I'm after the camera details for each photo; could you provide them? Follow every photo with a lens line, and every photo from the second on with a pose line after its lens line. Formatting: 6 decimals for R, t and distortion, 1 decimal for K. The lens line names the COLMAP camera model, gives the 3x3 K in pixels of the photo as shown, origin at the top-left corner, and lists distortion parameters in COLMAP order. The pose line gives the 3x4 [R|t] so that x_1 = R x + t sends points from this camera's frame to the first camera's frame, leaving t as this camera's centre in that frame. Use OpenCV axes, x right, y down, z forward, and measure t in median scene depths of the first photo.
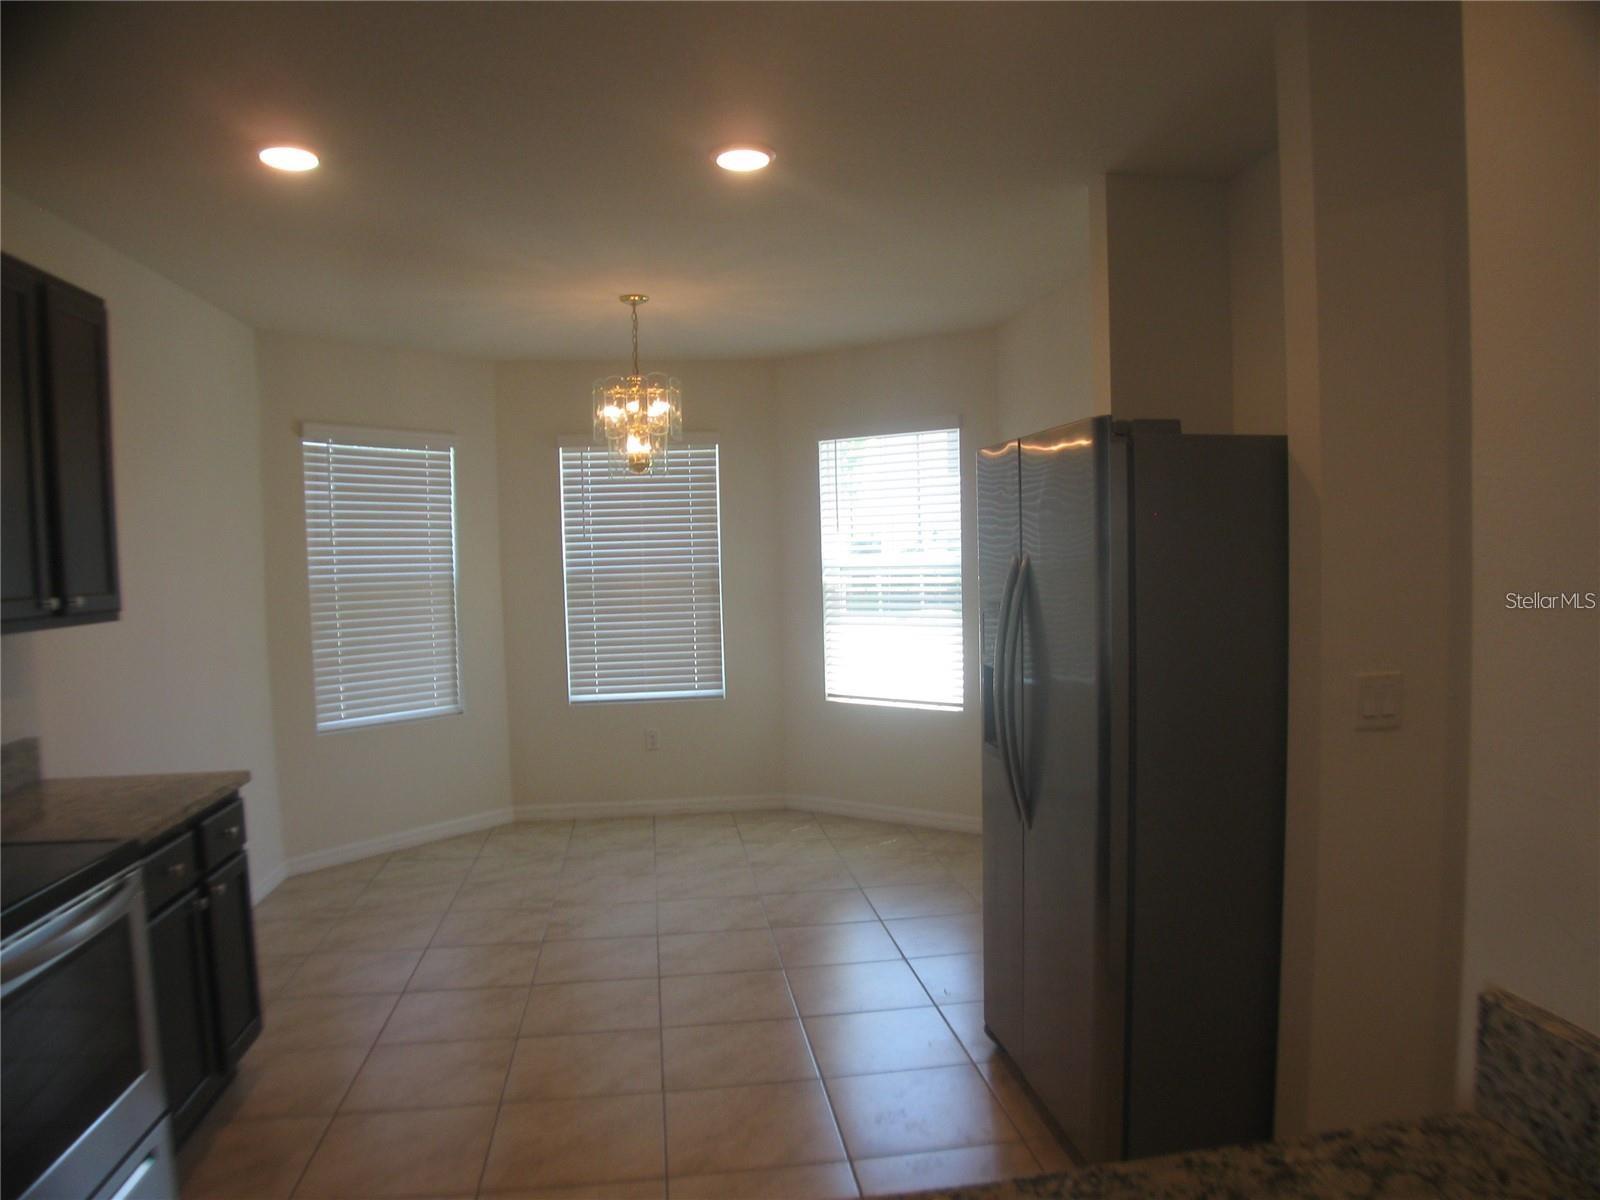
lens RADIAL K [[1139.0, 0, 827.6], [0, 1139.0, 603.0], [0, 0, 1]] dist [-0.167828, 0.100159]
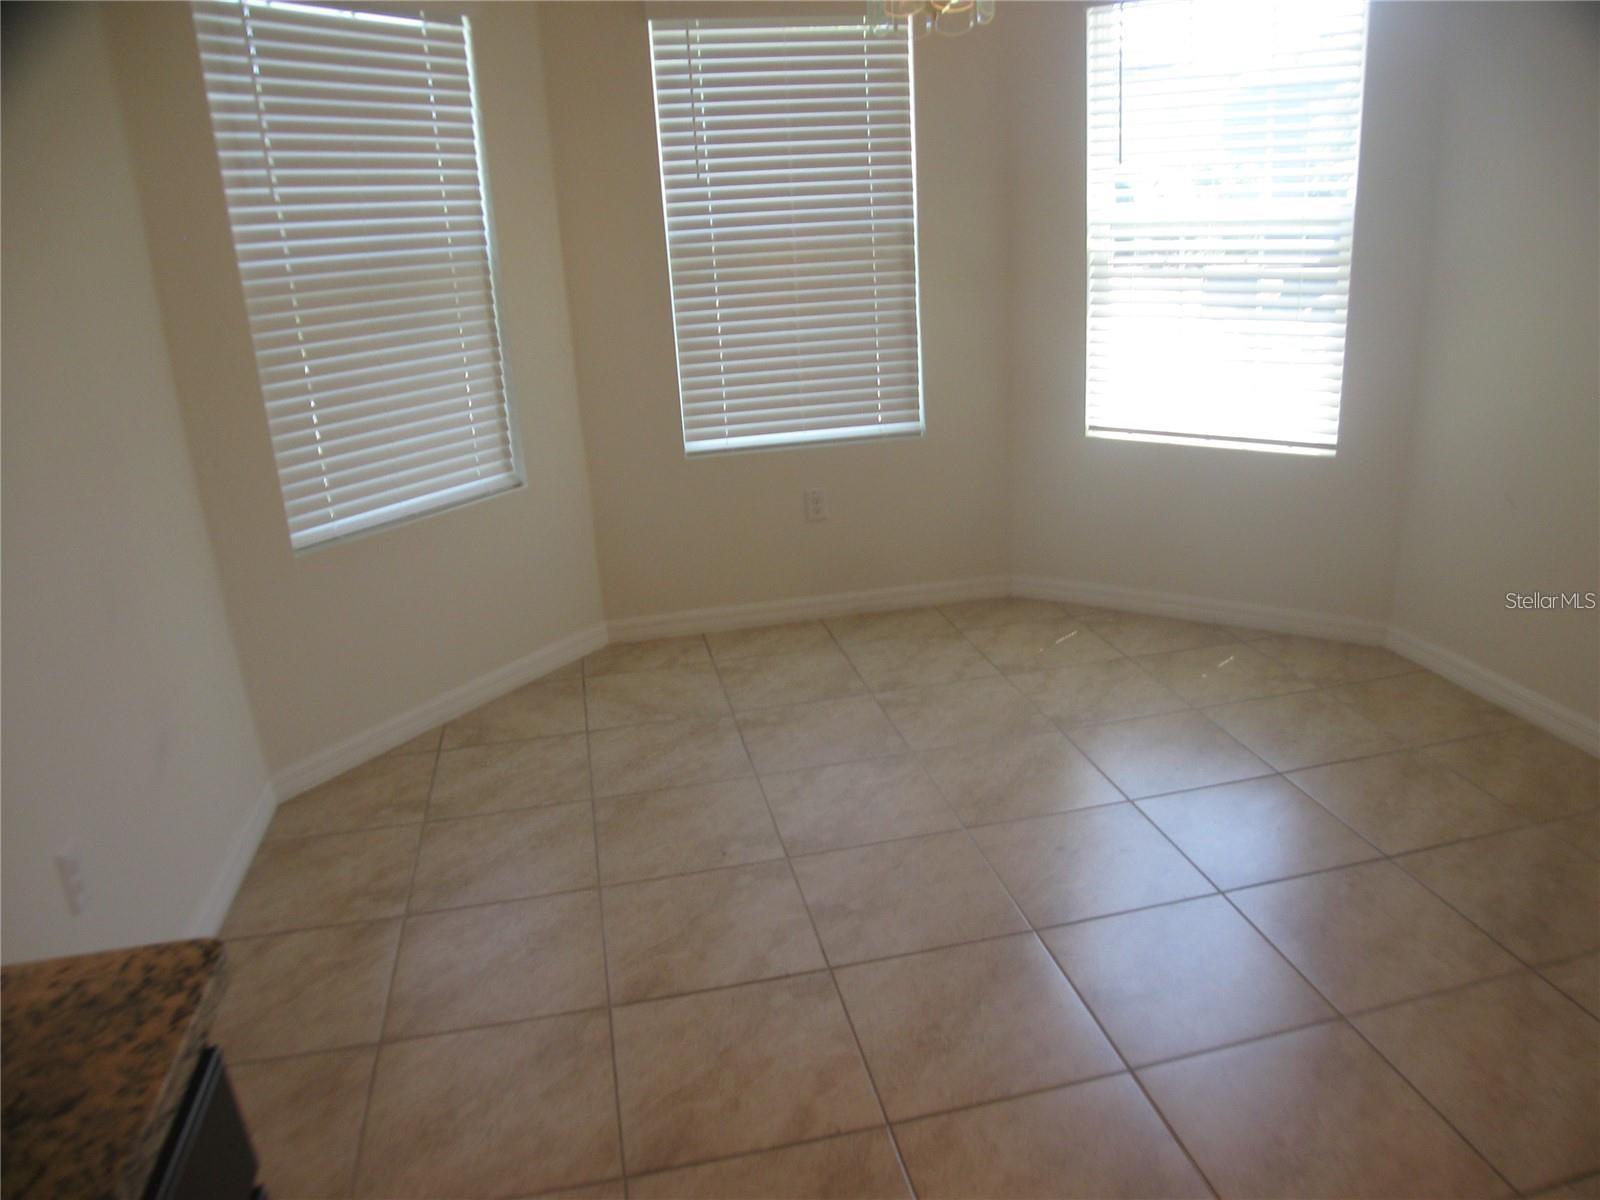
lens RADIAL K [[1140.1, 0, 827.7], [0, 1140.1, 611.1], [0, 0, 1]] dist [-0.146687, 0.058652]
pose [[0.997555, -0.043301, 0.054847, -0.189614], [0.026177, 0.959283, 0.281231, -0.003124], [-0.064792, -0.279108, 0.958071, 0.370631]]
